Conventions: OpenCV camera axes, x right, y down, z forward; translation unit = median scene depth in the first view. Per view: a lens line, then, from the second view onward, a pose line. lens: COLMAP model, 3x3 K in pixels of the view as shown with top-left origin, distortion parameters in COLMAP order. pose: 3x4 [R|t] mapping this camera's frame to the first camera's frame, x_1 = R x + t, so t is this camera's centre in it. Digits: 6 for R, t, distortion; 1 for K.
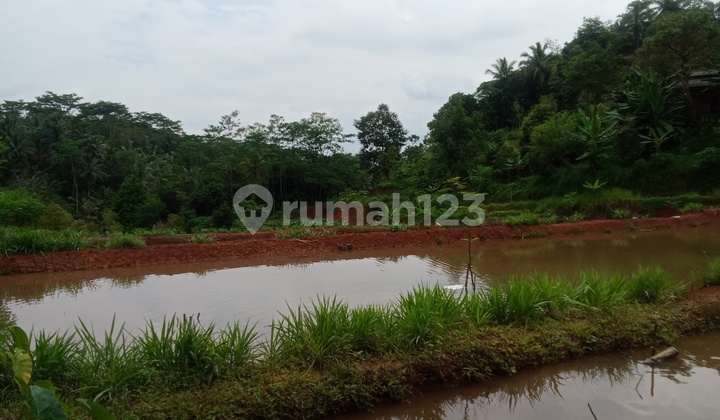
lens RADIAL K [[519.1, 0, 347.3], [0, 519.1, 209.8], [0, 0, 1]] dist [0.055422, -0.082574]
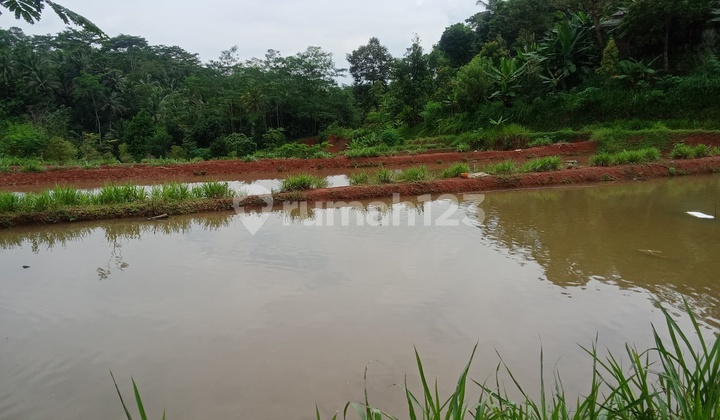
lens RADIAL K [[519.1, 0, 347.3], [0, 519.1, 209.8], [0, 0, 1]] dist [0.055422, -0.082574]
pose [[0.997575, 0.009313, -0.068971, 0.088373], [-0.000175, 0.991338, 0.131335, -0.002244], [0.069597, -0.131004, 0.988936, -0.062209]]
